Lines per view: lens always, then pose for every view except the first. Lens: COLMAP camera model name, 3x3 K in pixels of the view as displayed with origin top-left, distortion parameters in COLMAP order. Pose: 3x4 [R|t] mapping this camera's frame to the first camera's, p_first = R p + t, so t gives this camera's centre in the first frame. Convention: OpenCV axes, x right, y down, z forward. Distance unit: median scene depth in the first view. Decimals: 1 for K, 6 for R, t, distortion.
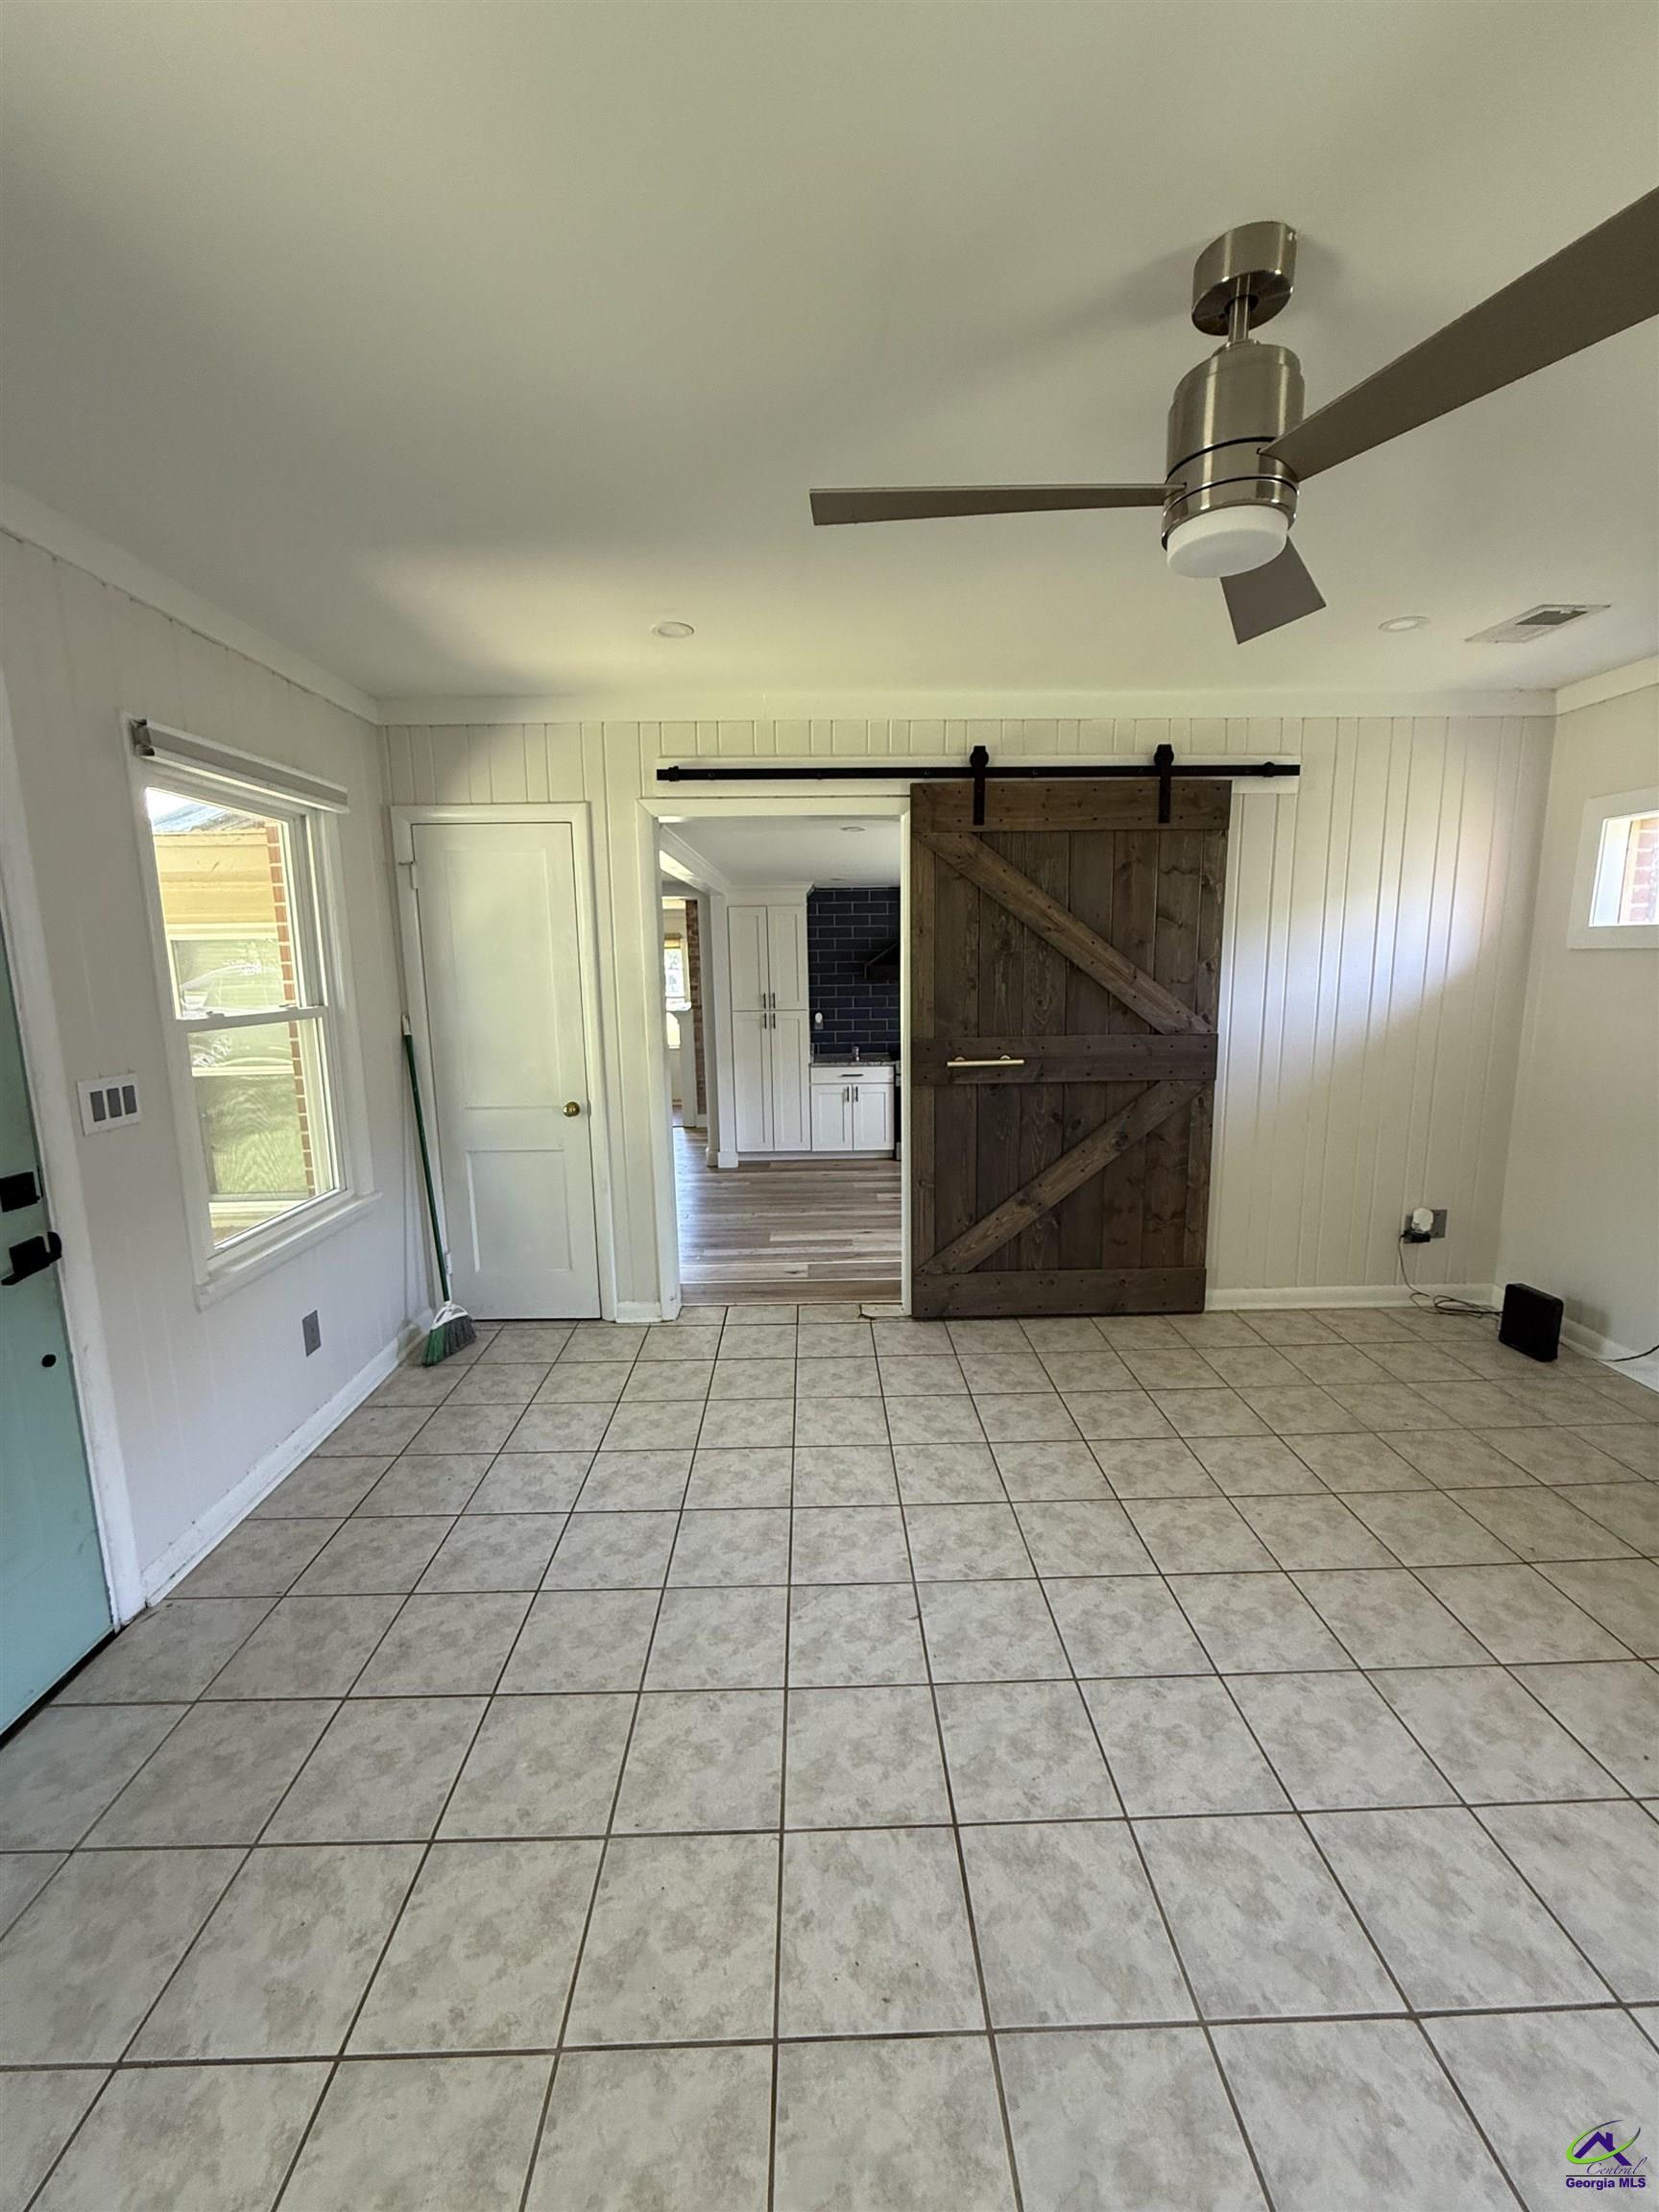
lens RADIAL K [[878.4, 0, 829.5], [0, 878.4, 1106.0], [0, 0, 1]] dist [-0.001177, -0.000144]
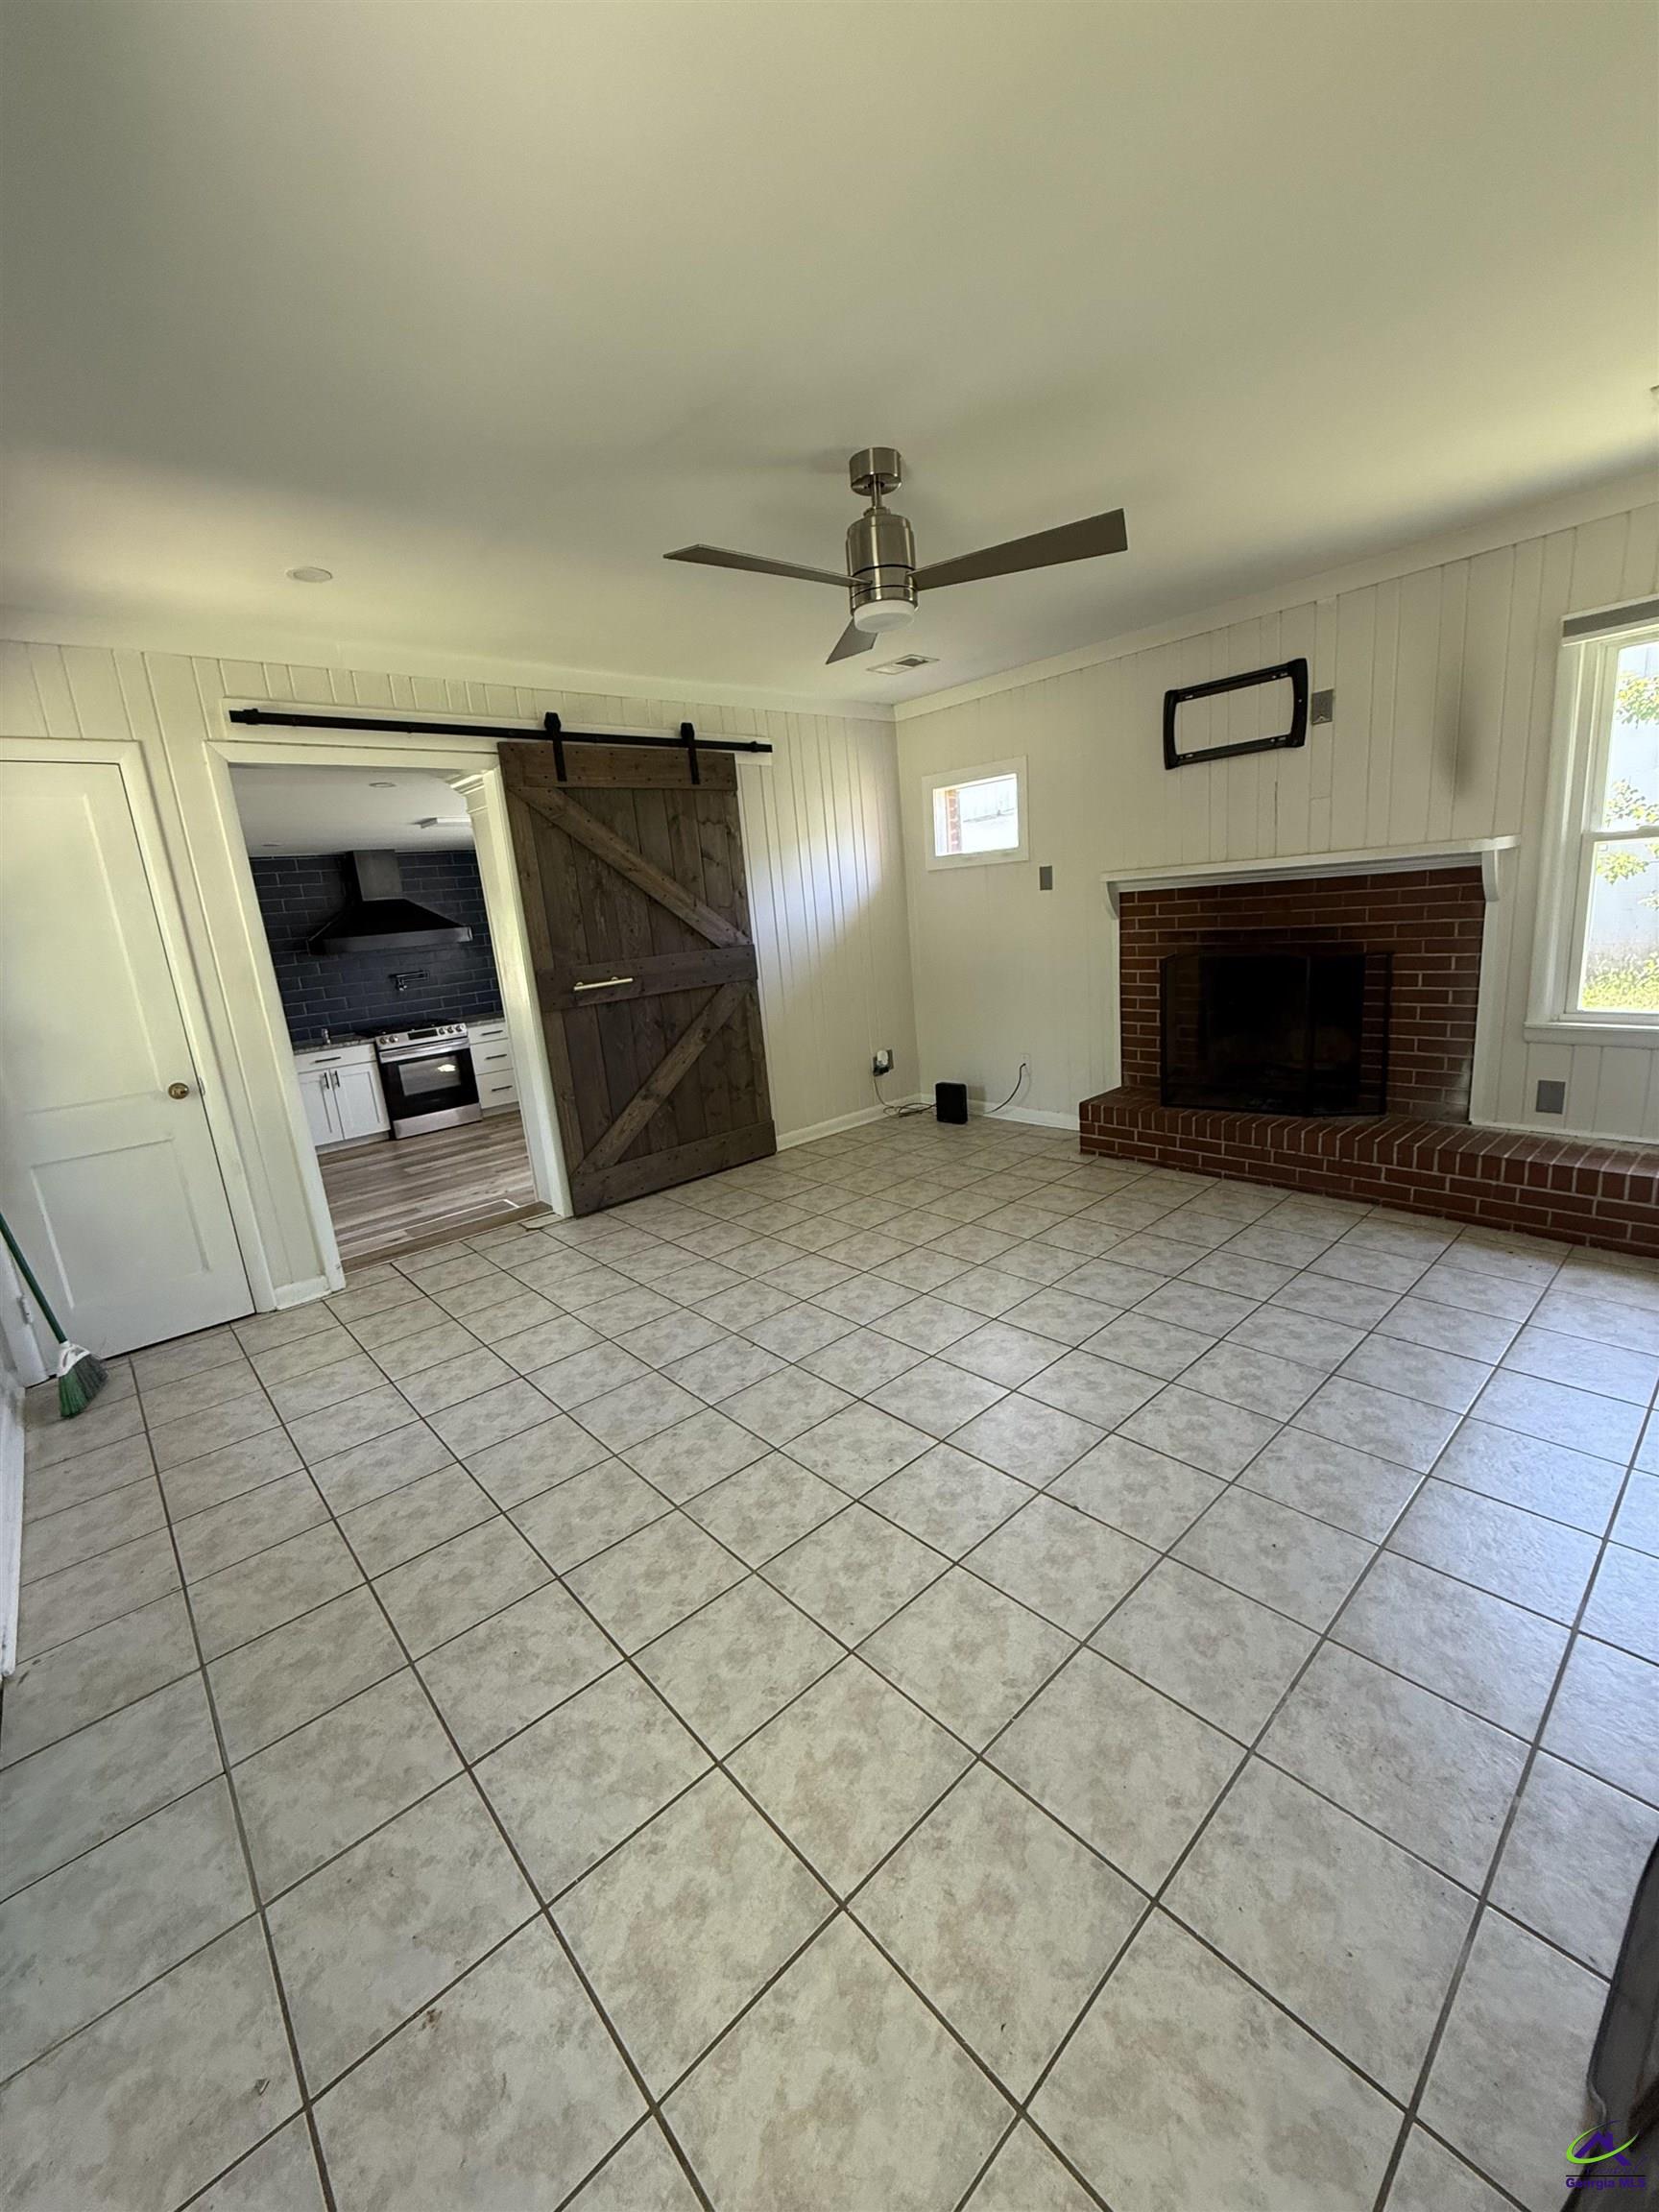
lens RADIAL K [[877.6, 0, 829.5], [0, 877.6, 1106.0], [0, 0, 1]] dist [0.001655, 0.000041]
pose [[0.757120, -0.199059, 0.622210, -0.363922], [0.184036, 0.978862, 0.089220, 0.063321], [-0.626817, 0.046959, 0.777750, -0.111317]]
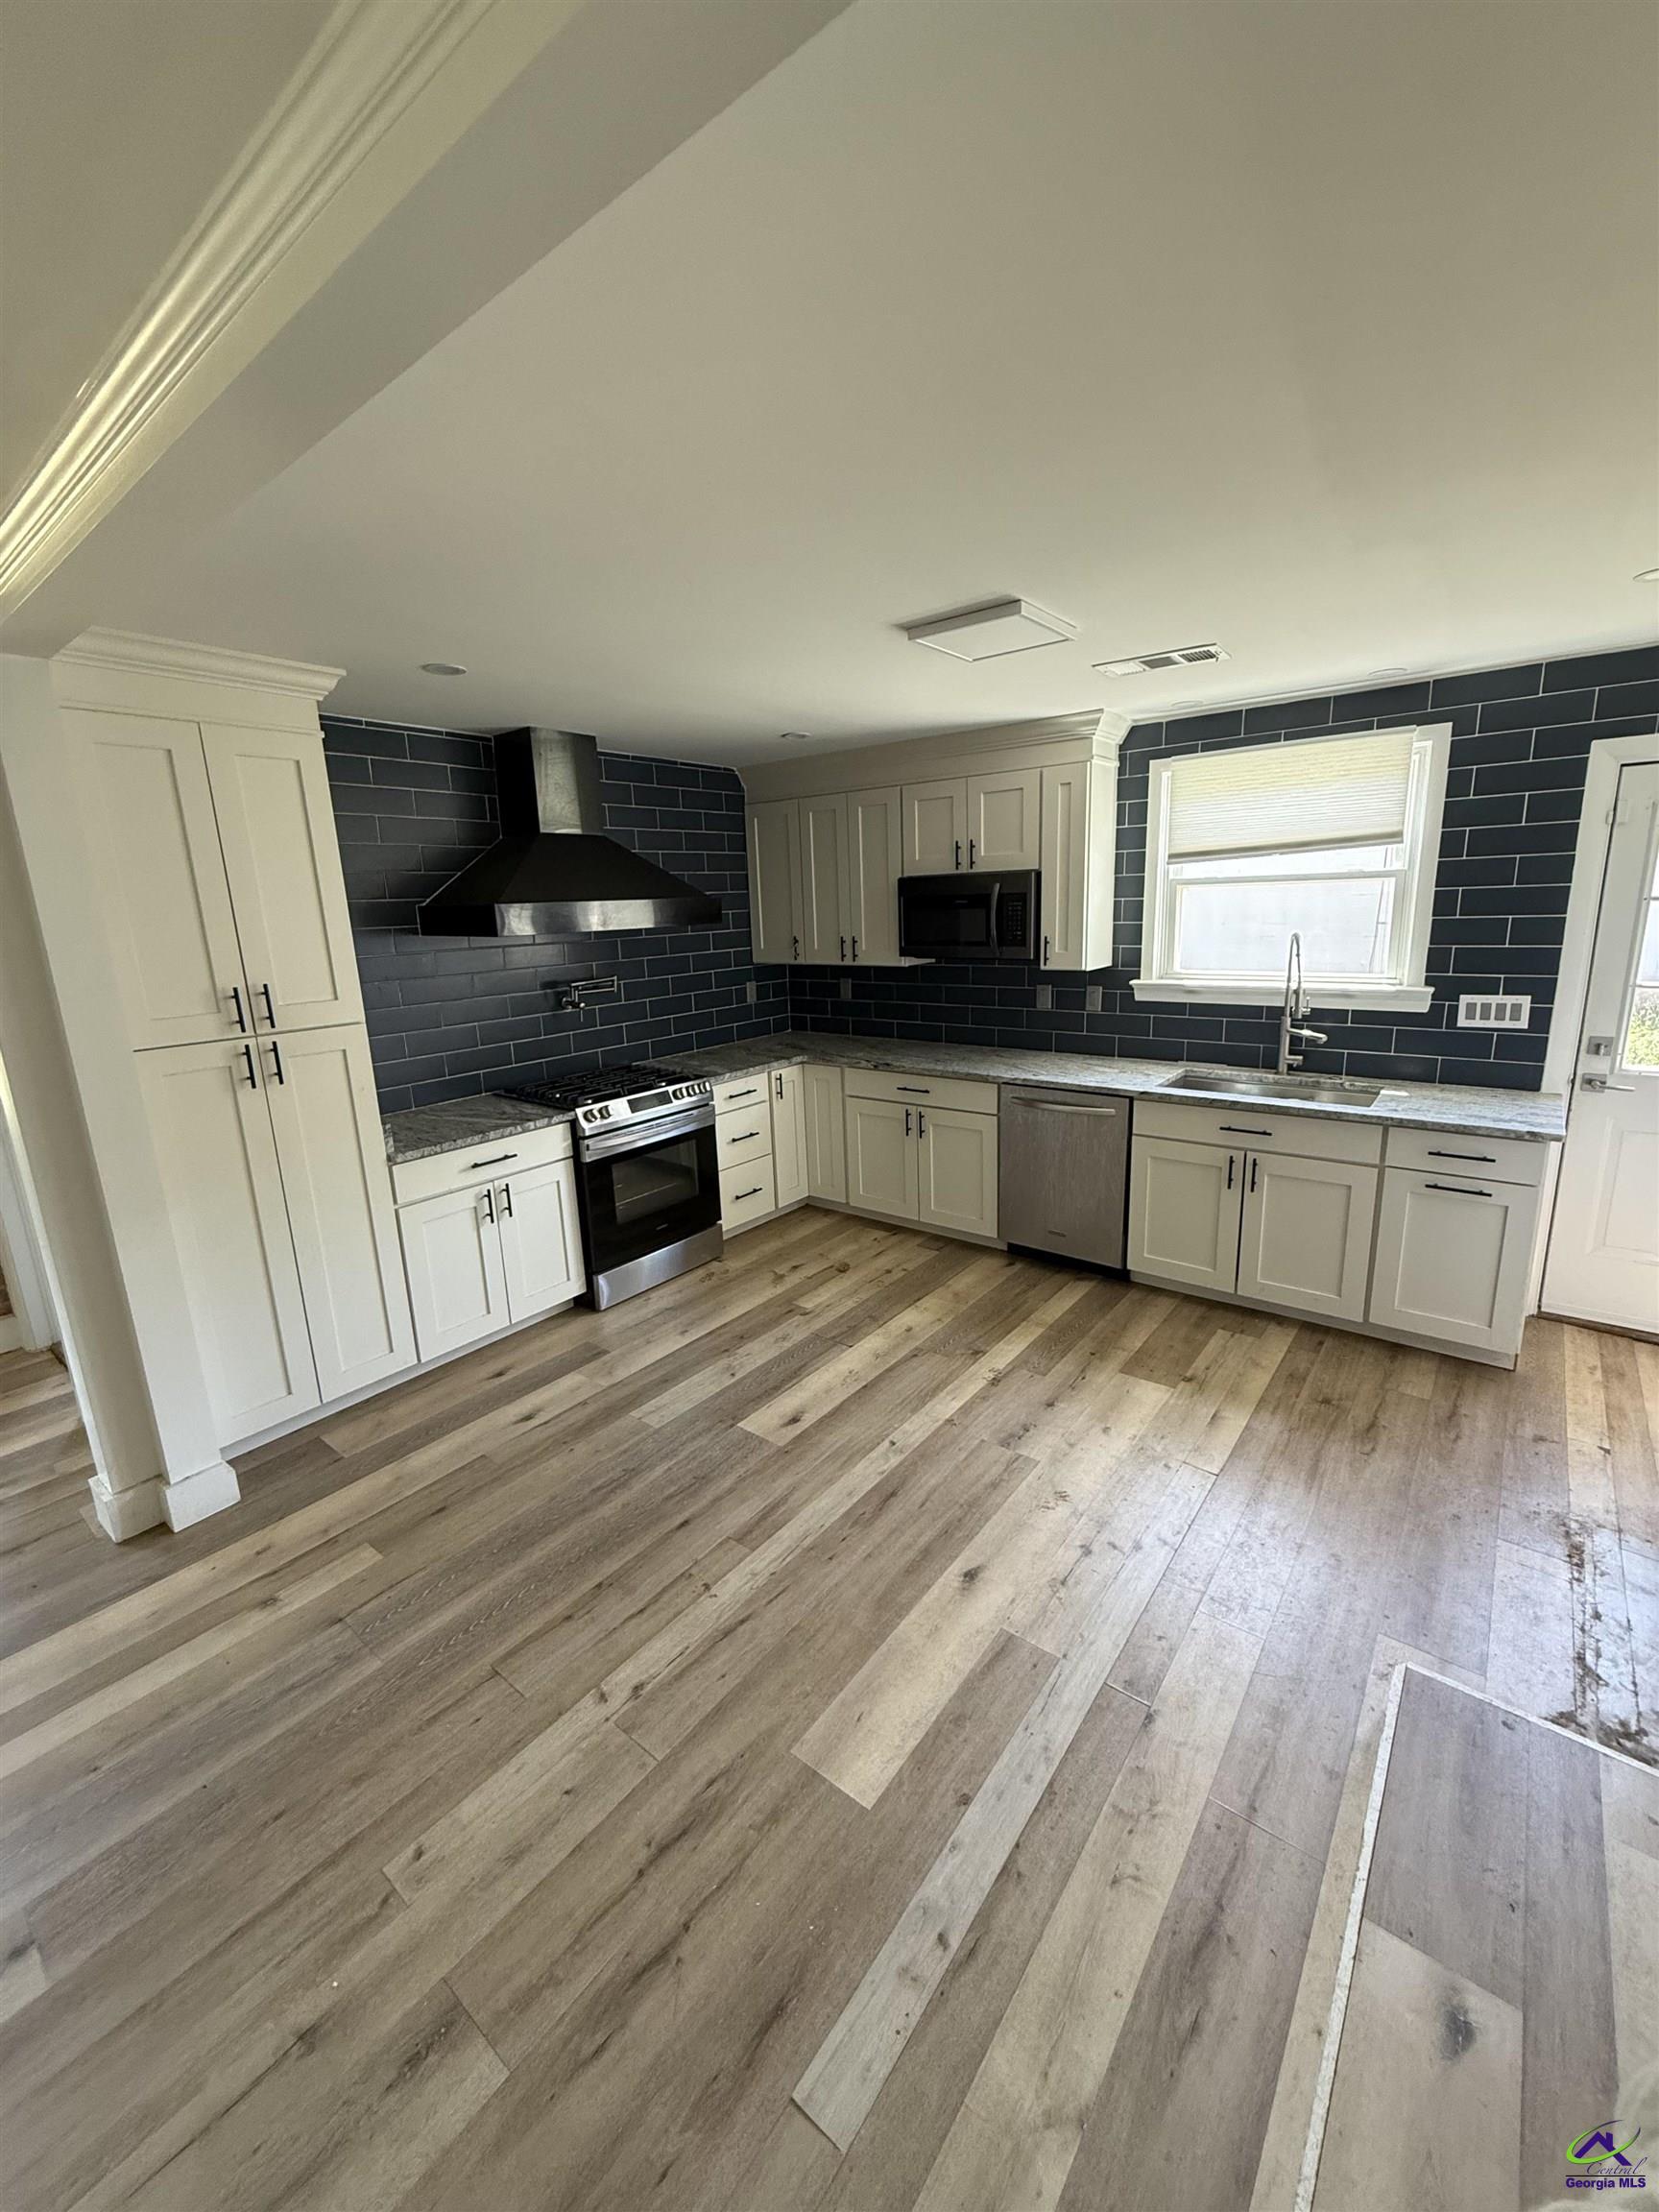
lens RADIAL K [[878.4, 0, 829.5], [0, 878.4, 1106.0], [0, 0, 1]] dist [-0.001177, -0.000144]
pose [[0.634108, -0.184014, 0.751030, -0.431019], [0.156390, 0.981719, 0.108493, -0.188961], [-0.757265, 0.048658, 0.651293, 1.365179]]
